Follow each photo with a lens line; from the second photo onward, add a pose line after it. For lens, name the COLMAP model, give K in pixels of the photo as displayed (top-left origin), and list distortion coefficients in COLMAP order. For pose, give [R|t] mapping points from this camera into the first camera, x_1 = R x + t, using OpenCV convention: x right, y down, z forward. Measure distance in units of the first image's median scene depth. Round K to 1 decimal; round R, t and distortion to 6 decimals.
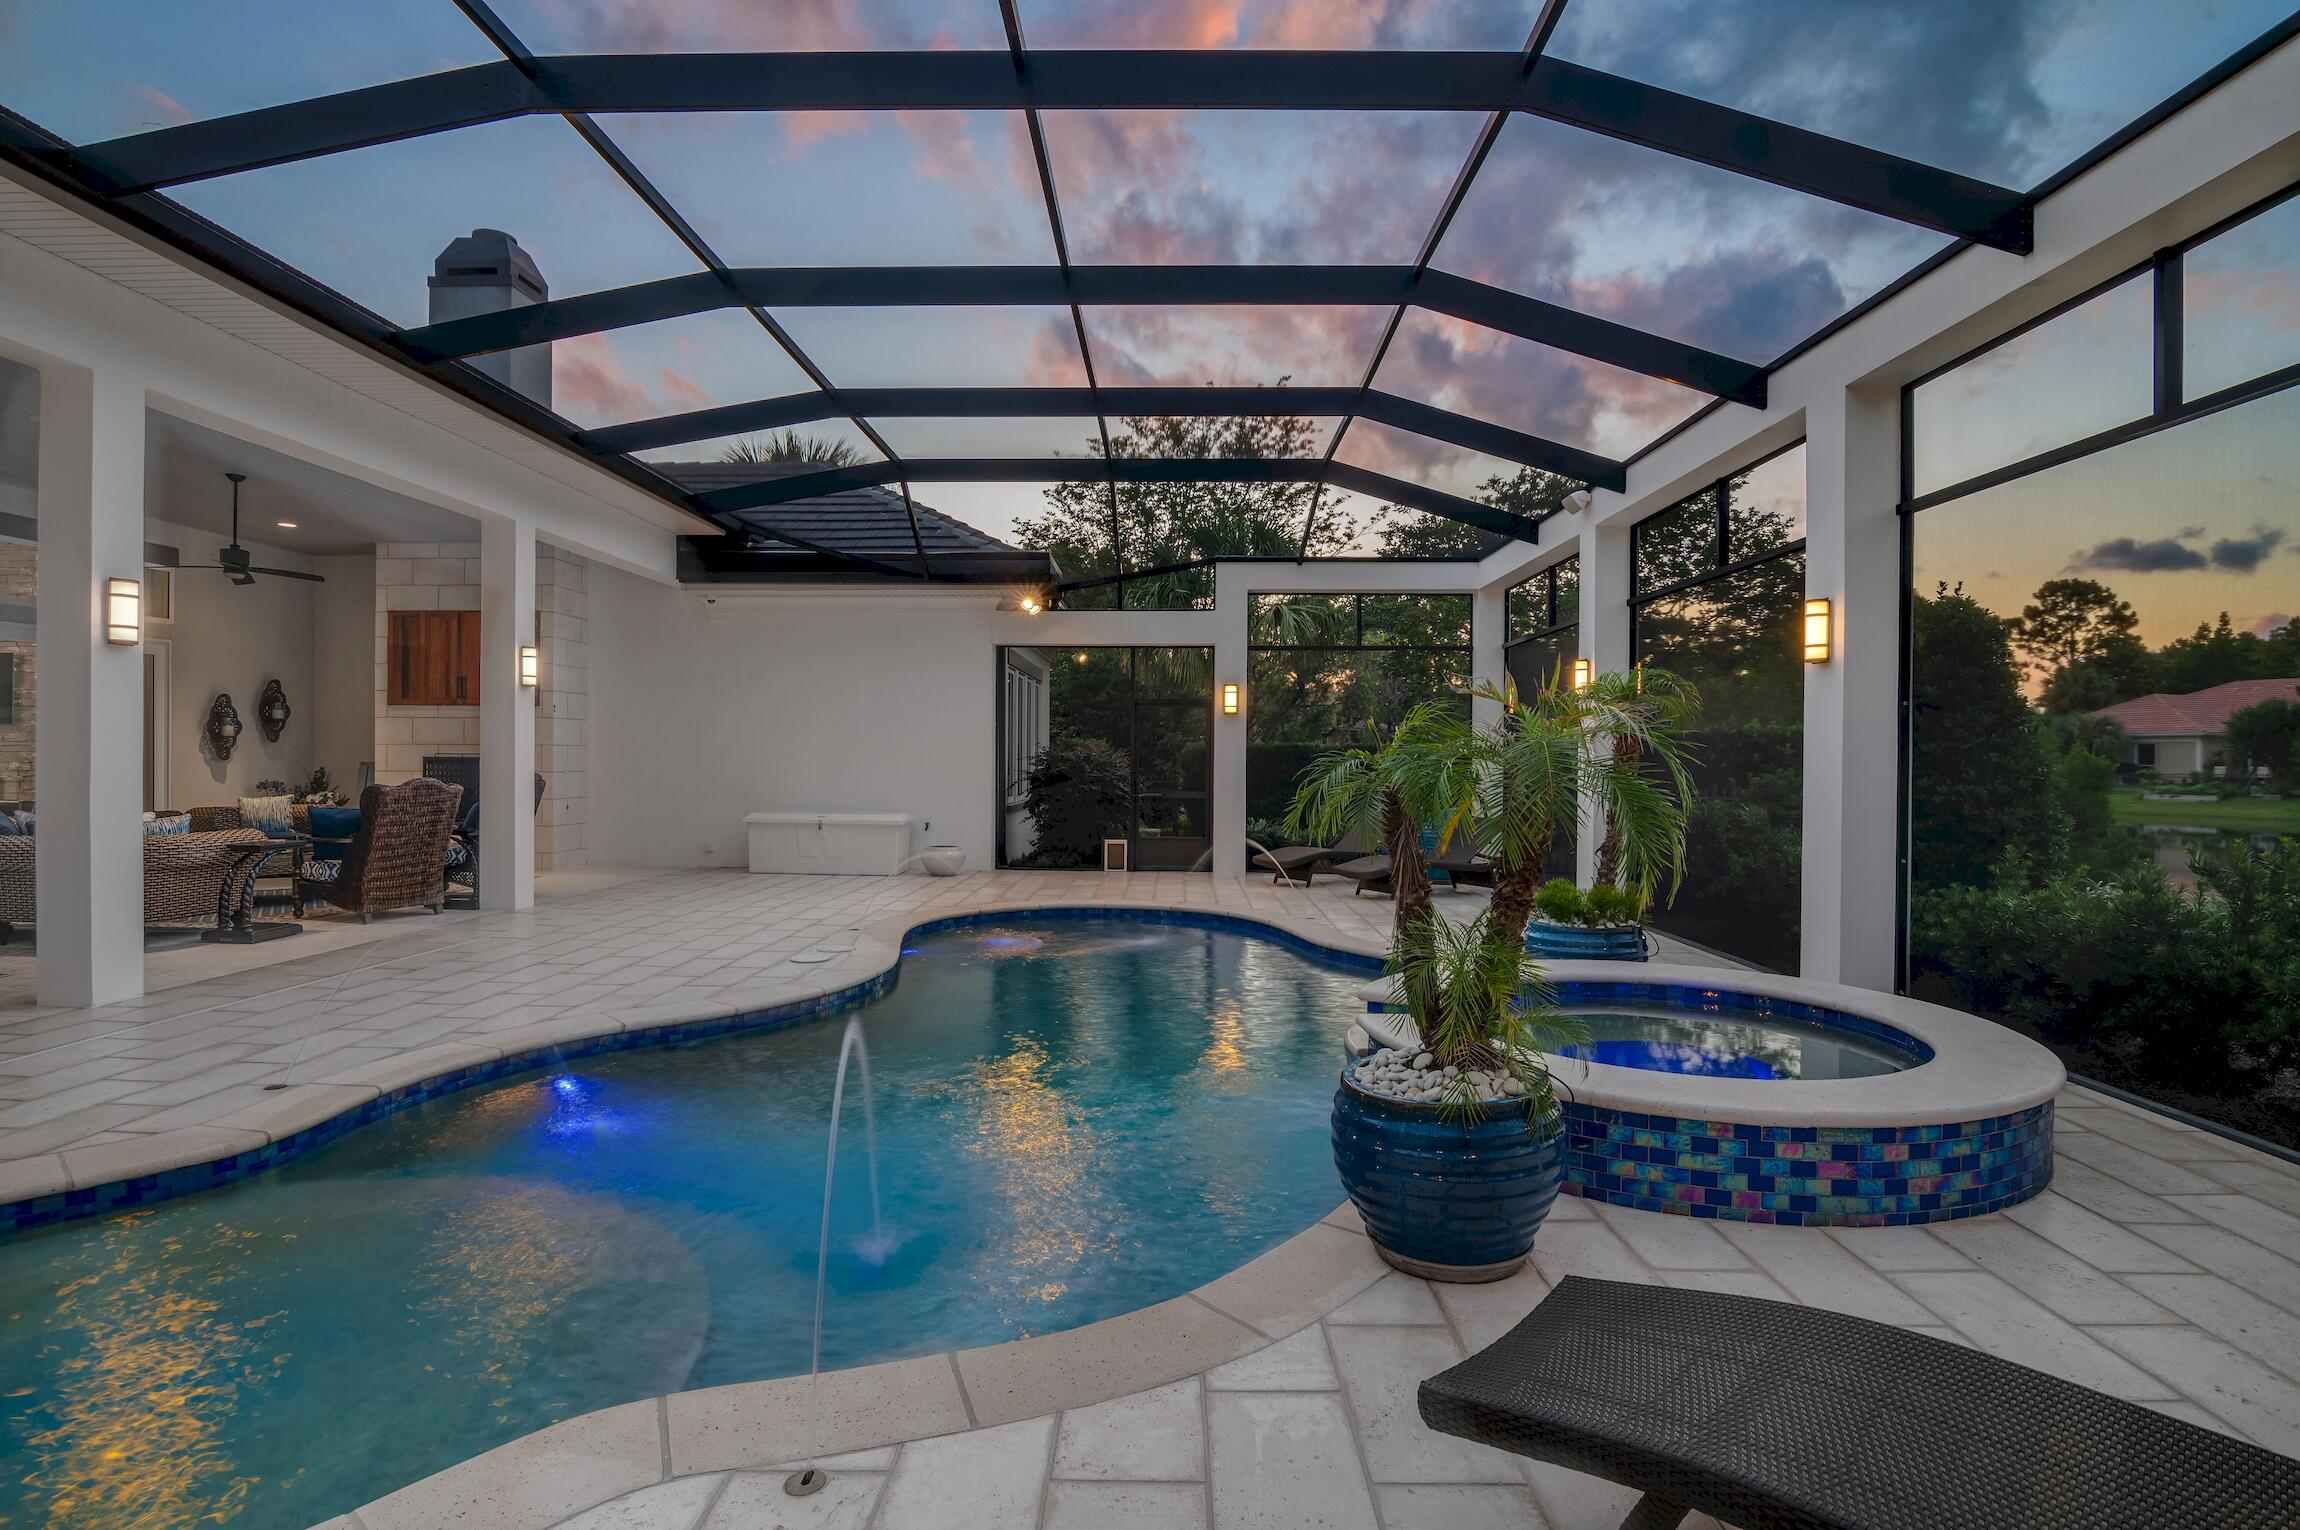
lens RADIAL K [[1137.5, 0, 1123.3], [0, 1137.5, 758.8], [0, 0, 1]] dist [-0.005311, -0.000654]
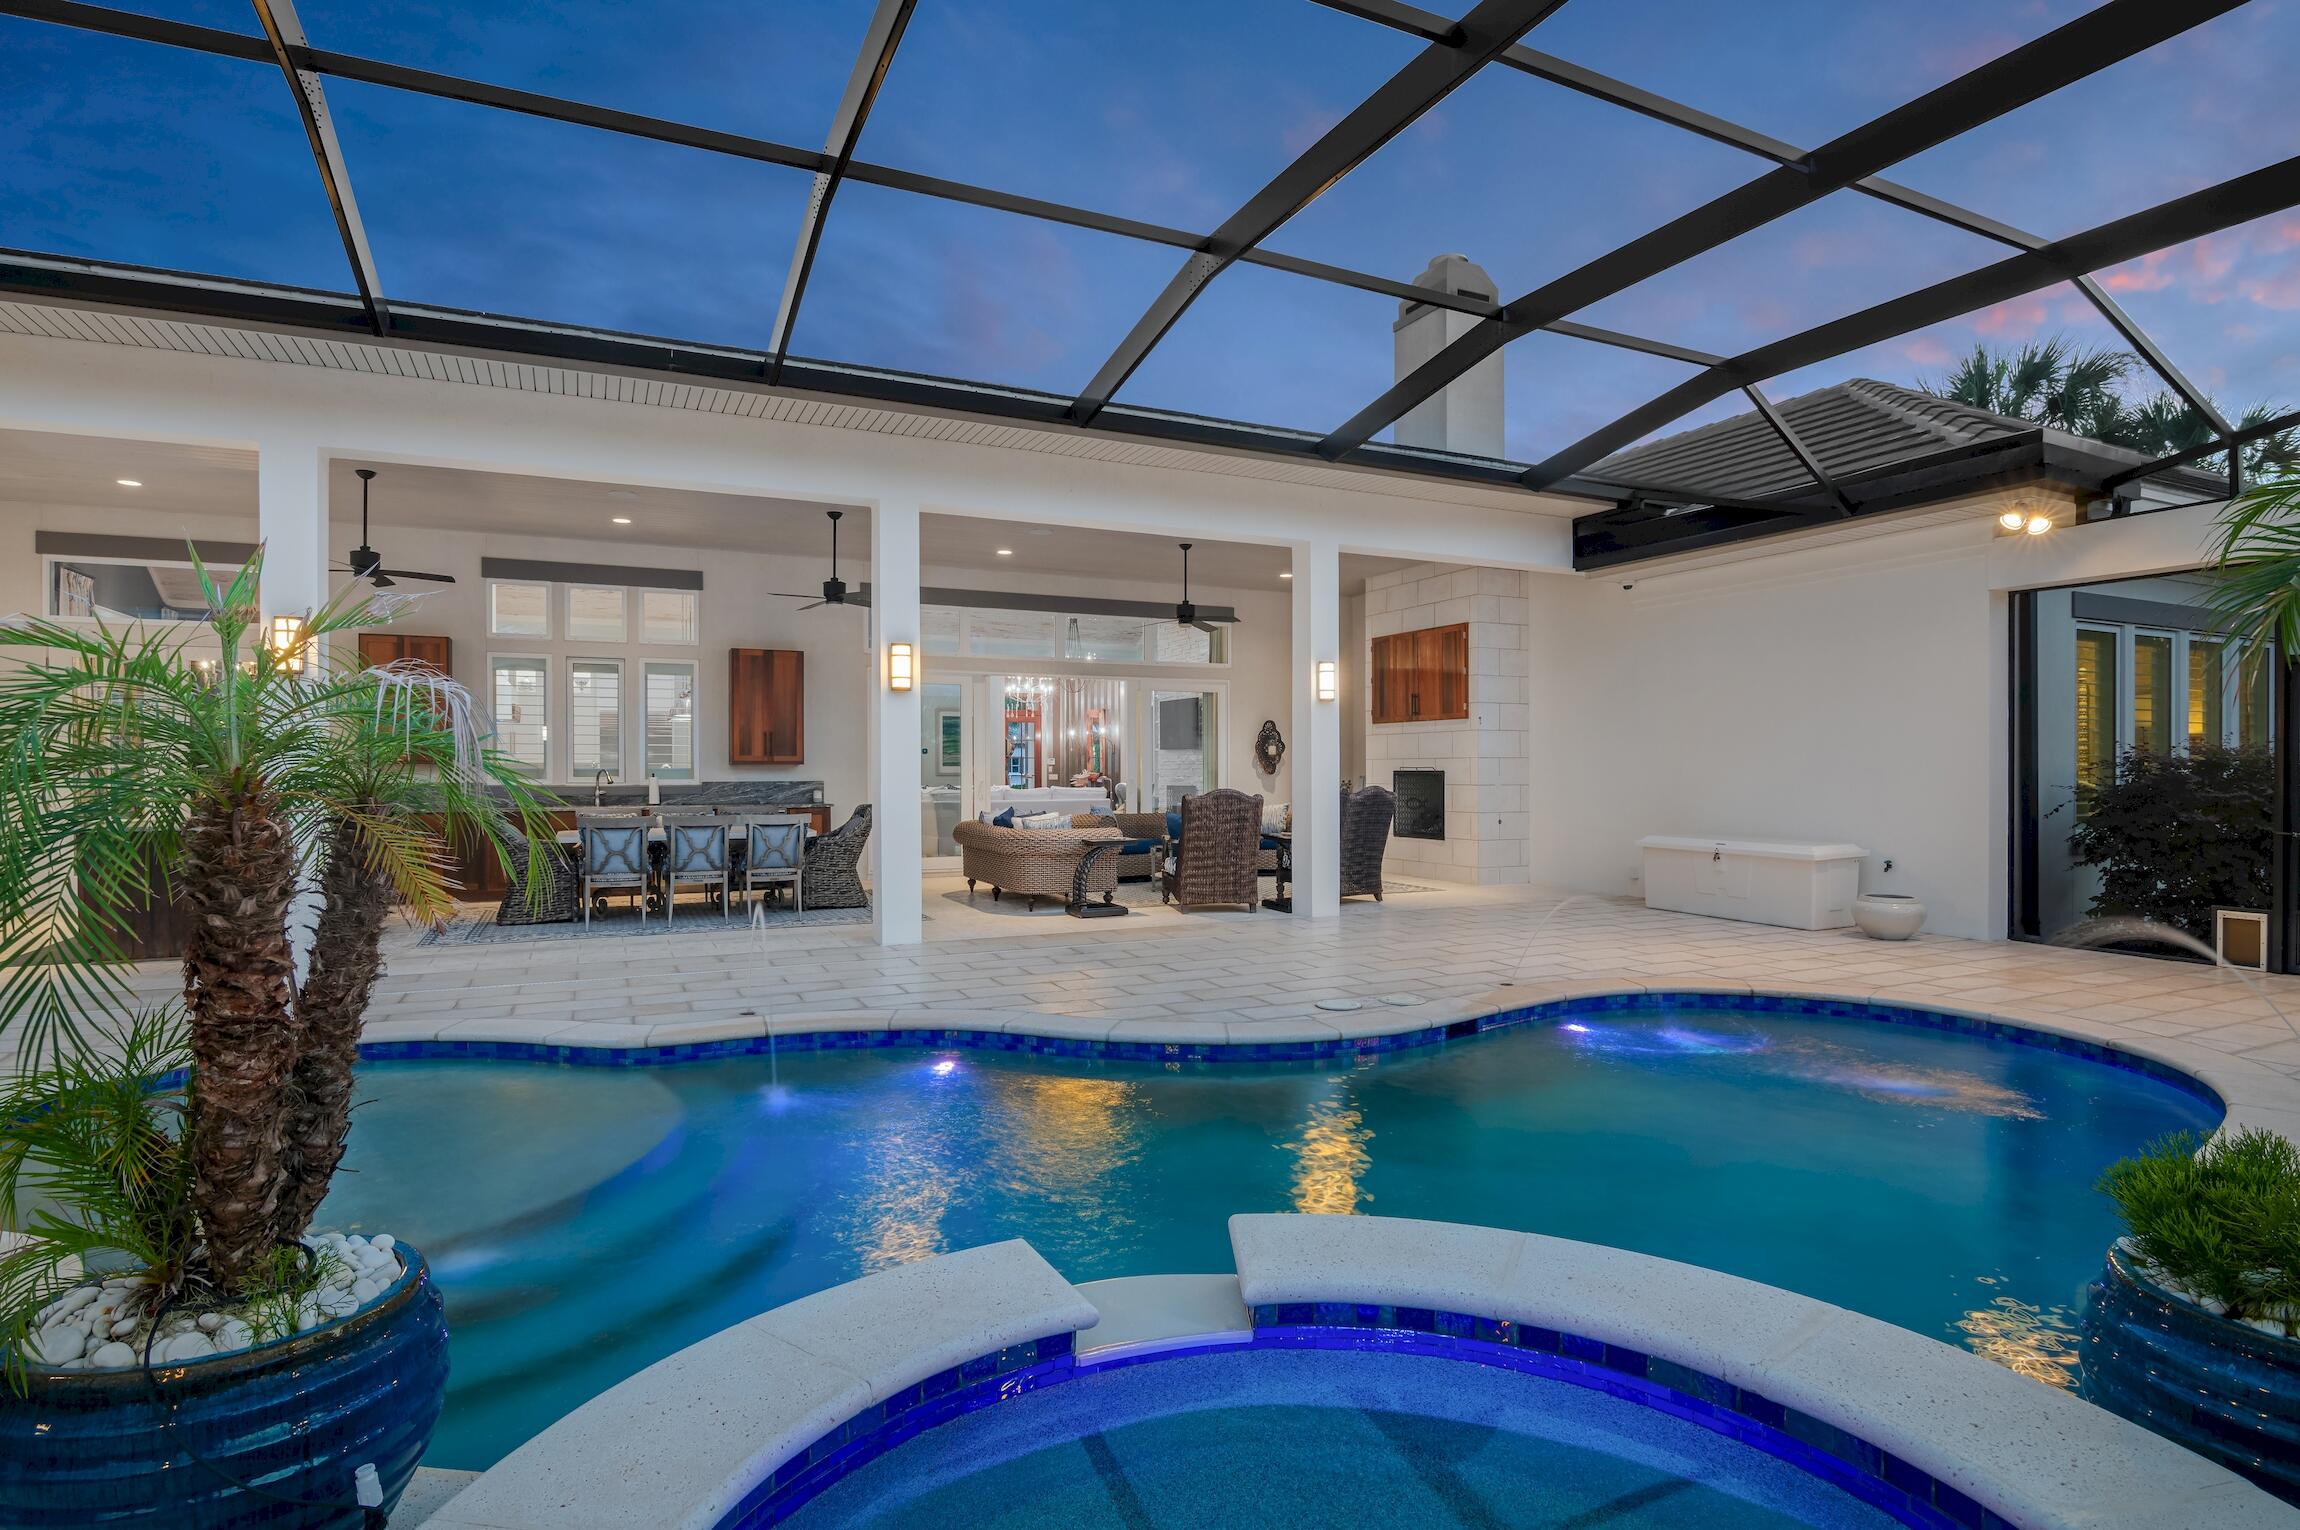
lens RADIAL K [[1150.5, 0, 1147.2], [0, 1150.5, 792.8], [0, 0, 1]] dist [-0.016915, -0.000337]
pose [[0.470983, 0.010967, -0.882074, 0.240200], [0.003151, 0.999895, 0.014115, 0.003276], [0.882137, -0.009428, 0.470899, 0.278279]]
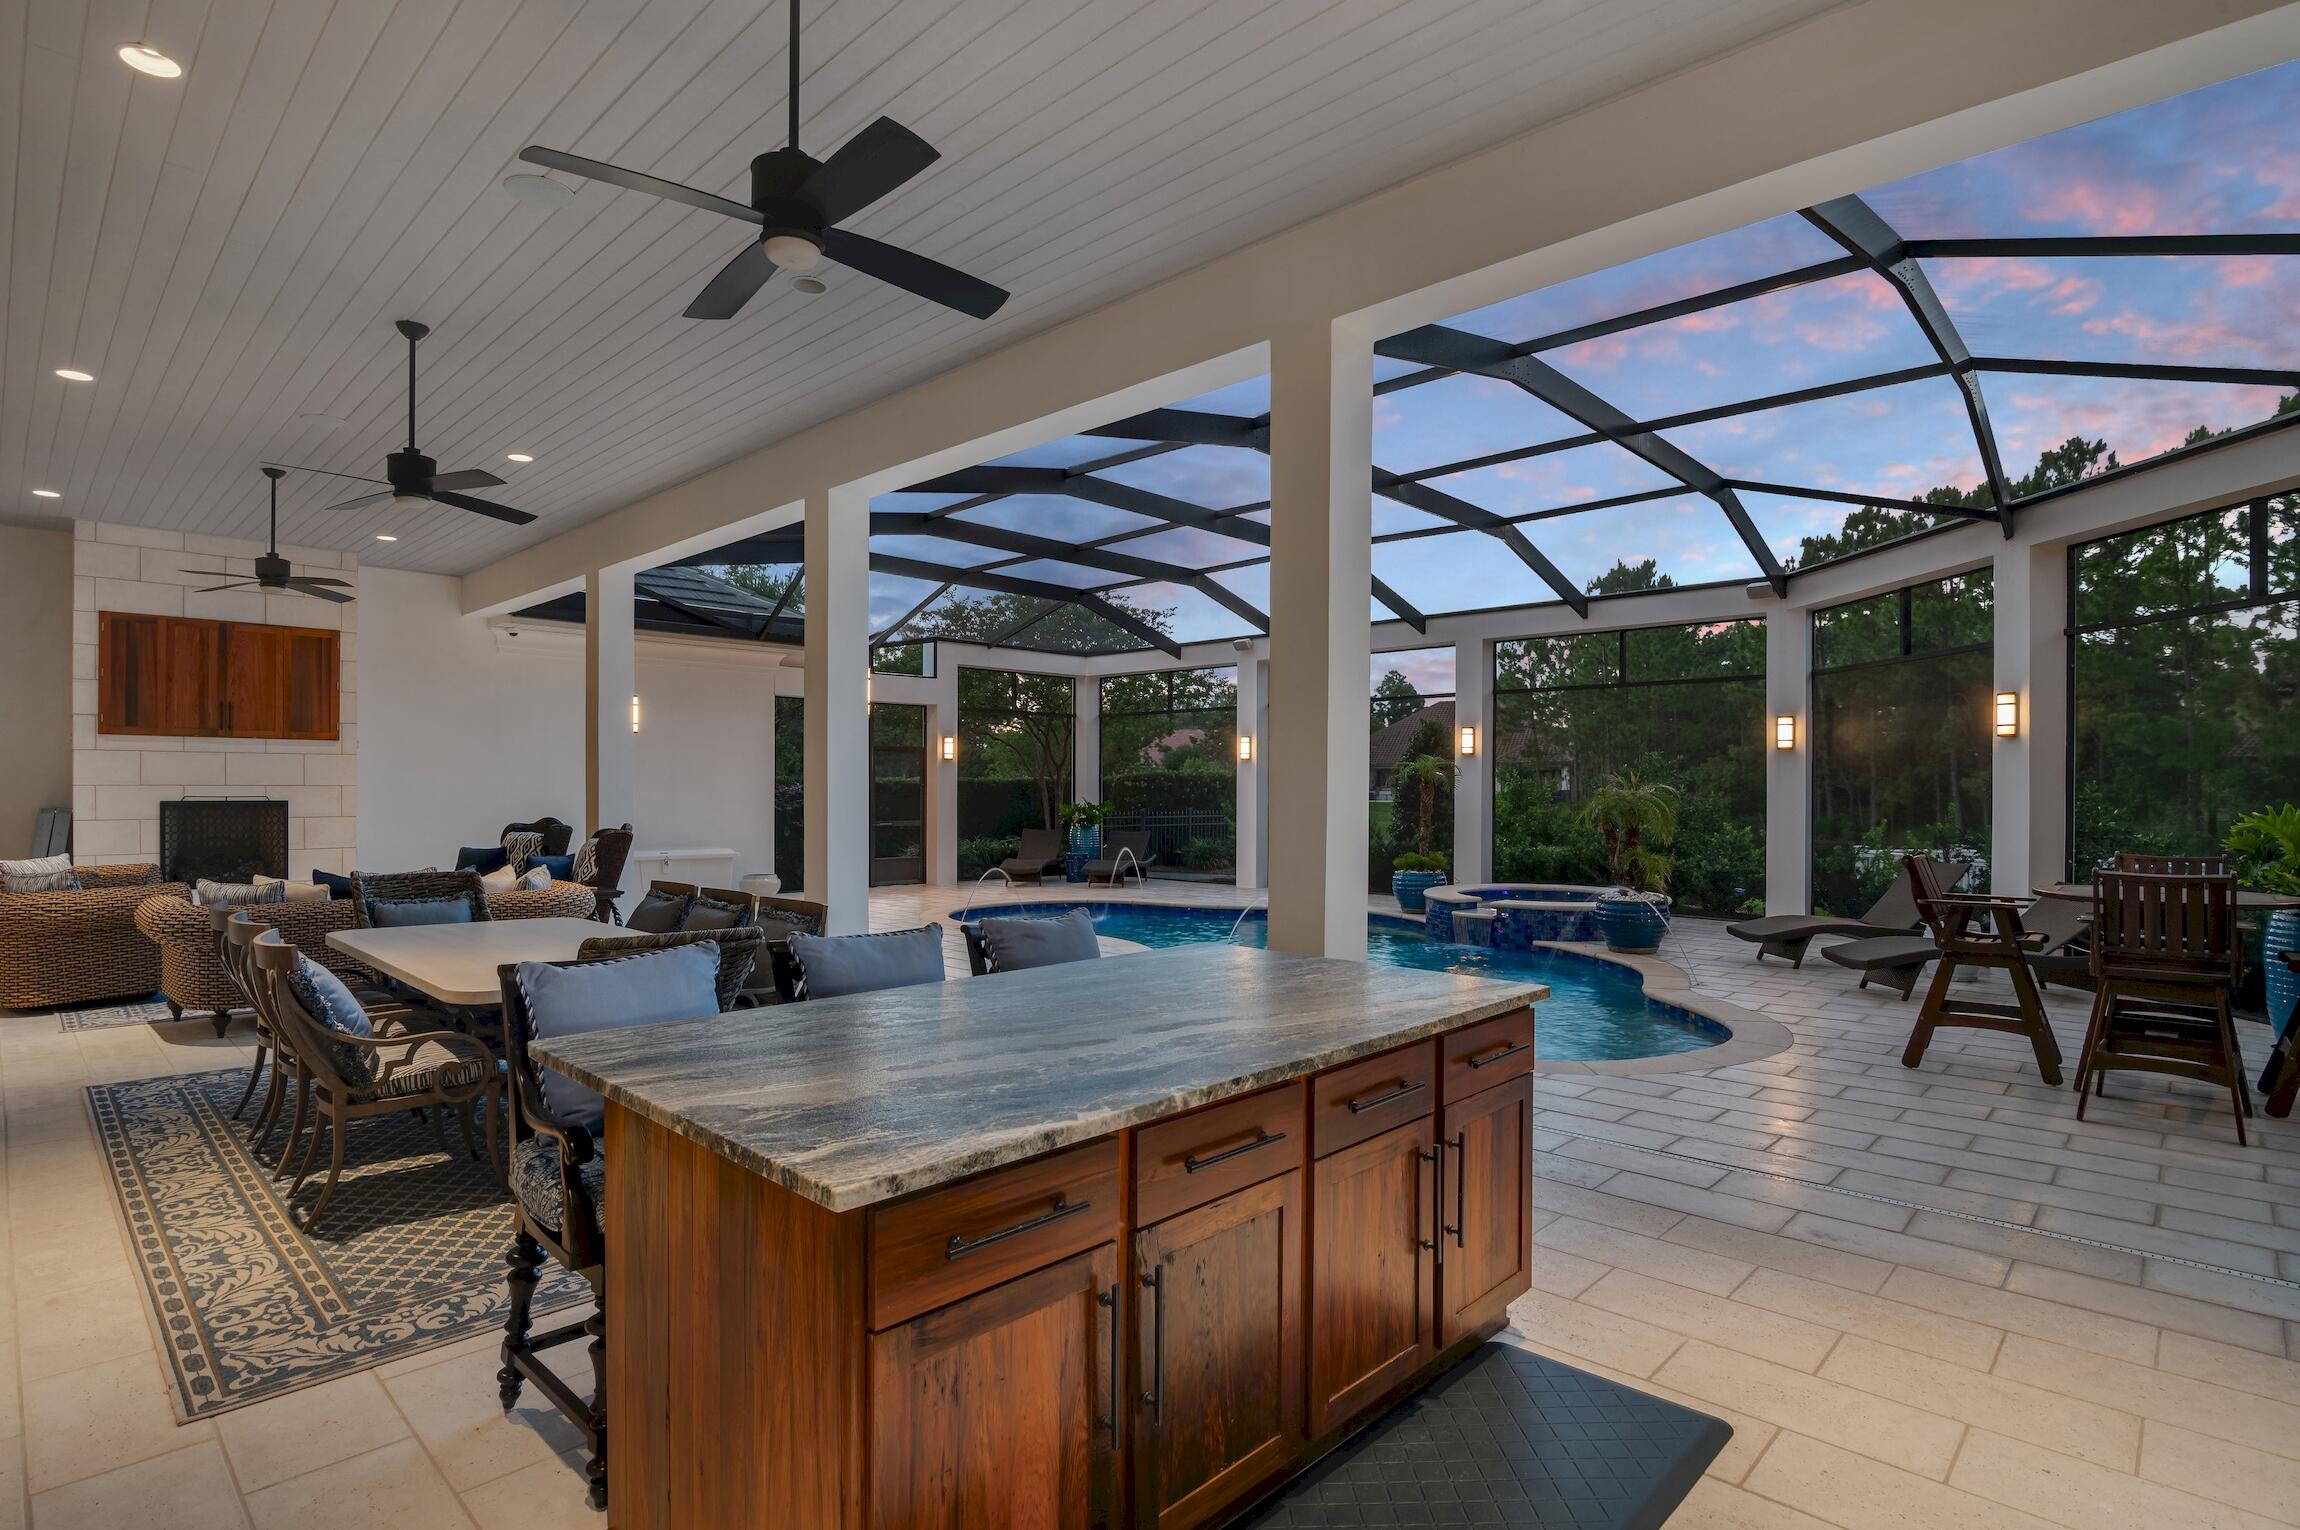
lens RADIAL K [[1150.5, 0, 1147.2], [0, 1150.5, 792.8], [0, 0, 1]] dist [-0.016915, -0.000337]
pose [[0.661002, -0.008121, 0.750341, -0.758126], [0.001533, 0.999954, 0.009473, -0.014094], [-0.750383, -0.005111, 0.660984, -0.033526]]
